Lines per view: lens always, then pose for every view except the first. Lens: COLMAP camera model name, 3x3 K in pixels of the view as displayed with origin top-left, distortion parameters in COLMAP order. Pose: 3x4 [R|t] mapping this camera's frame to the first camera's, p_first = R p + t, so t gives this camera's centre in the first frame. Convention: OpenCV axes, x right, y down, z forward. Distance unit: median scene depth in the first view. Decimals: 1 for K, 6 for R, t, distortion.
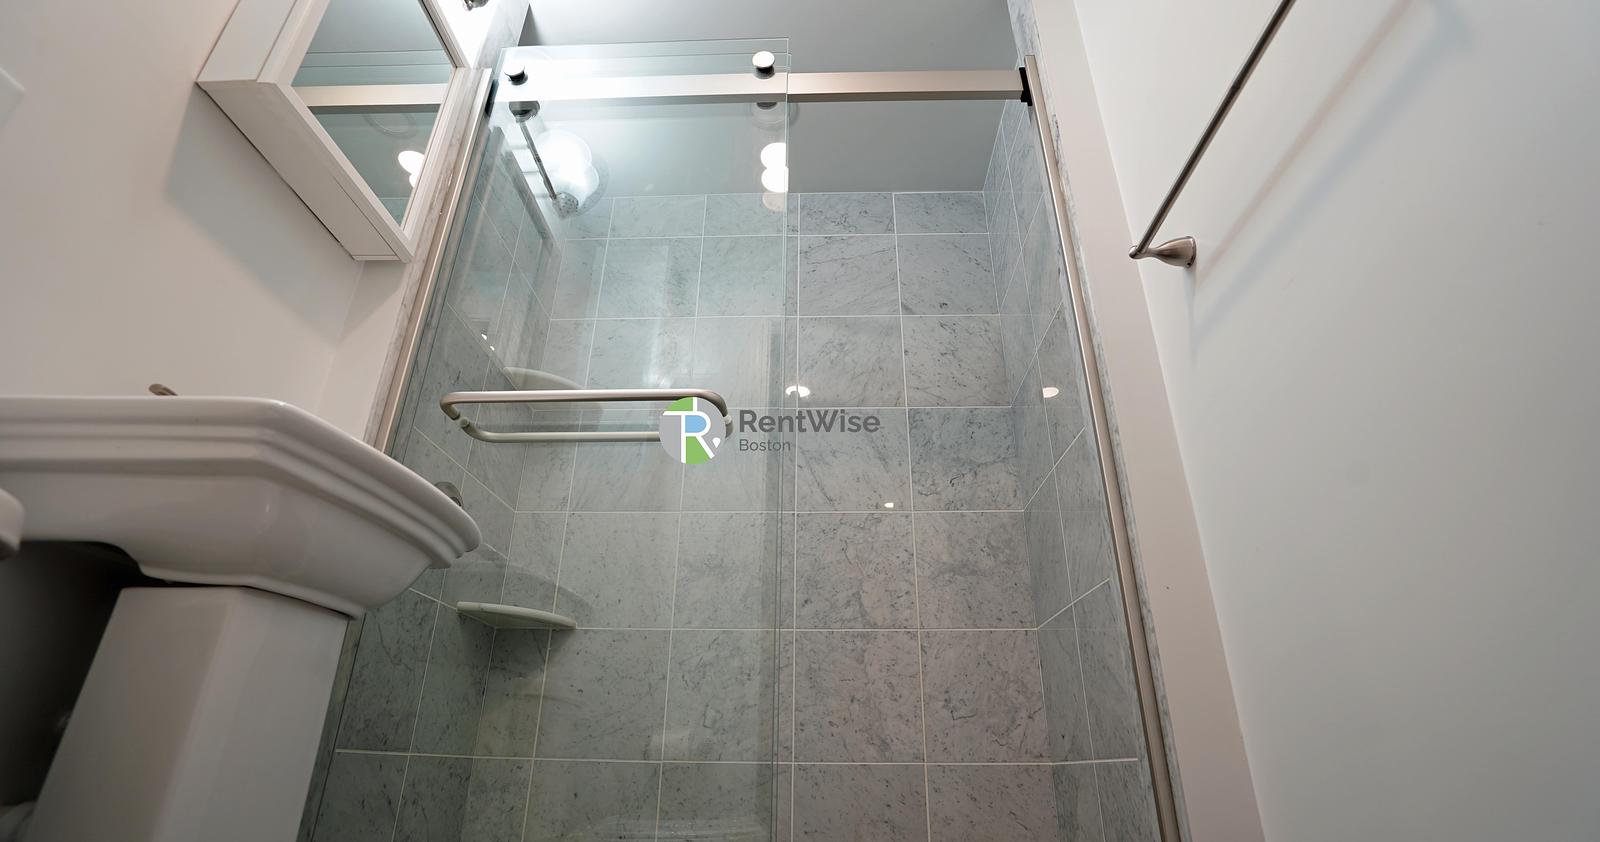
lens RADIAL K [[820.3, 0, 802.2], [0, 820.3, 427.4], [0, 0, 1]] dist [-0.050016, 0.013422]
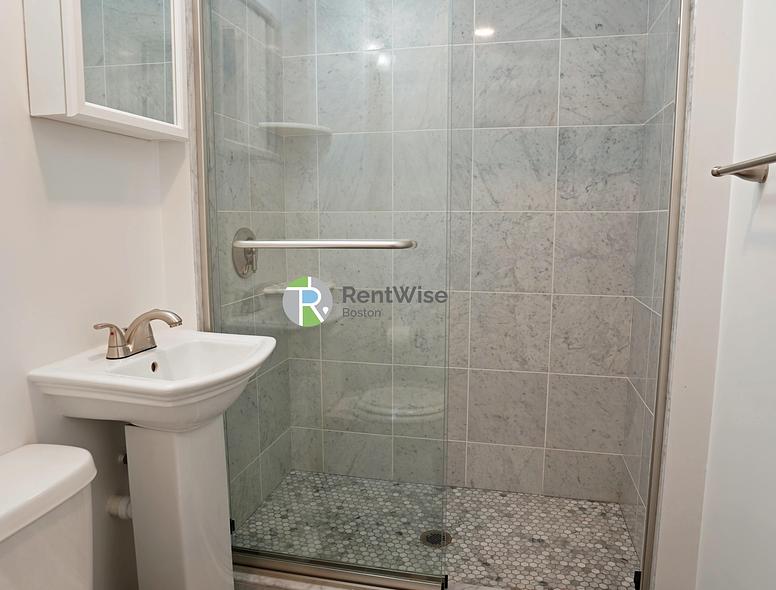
lens RADIAL K [[625.8, 0, 376.5], [0, 625.8, 296.7], [0, 0, 1]] dist [-0.051671, 0.014389]
pose [[0.978750, 0.021570, -0.203918, 0.058149], [0.102344, 0.810350, 0.576939, -0.444315], [0.177690, -0.585549, 0.790923, 0.018015]]
